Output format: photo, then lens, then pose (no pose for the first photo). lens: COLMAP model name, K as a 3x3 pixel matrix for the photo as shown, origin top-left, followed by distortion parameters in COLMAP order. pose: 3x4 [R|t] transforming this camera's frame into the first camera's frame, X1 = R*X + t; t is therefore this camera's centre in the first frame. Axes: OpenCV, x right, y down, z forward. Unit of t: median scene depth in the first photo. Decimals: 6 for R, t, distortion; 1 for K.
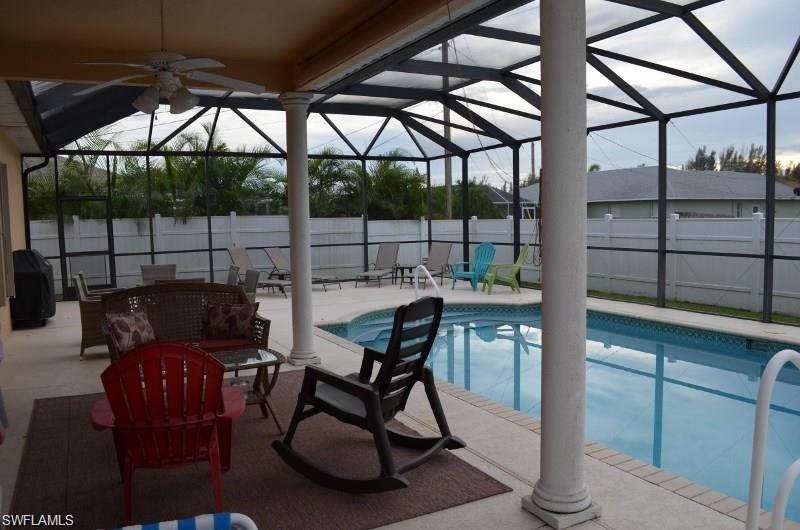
lens RADIAL K [[629.2, 0, 403.2], [0, 629.2, 266.7], [0, 0, 1]] dist [-0.081930, 0.007324]
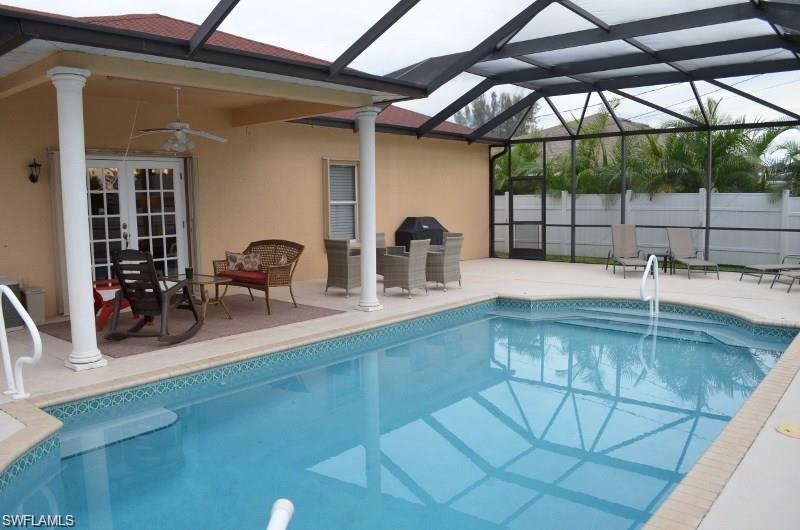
lens RADIAL K [[629.2, 0, 404.2], [0, 629.2, 265.1], [0, 0, 1]] dist [-0.081930, 0.007324]
pose [[0.381161, 0.110029, -0.917938, 0.549865], [-0.068455, 0.993526, 0.090665, -0.033586], [0.921971, 0.028279, 0.386225, 0.283725]]
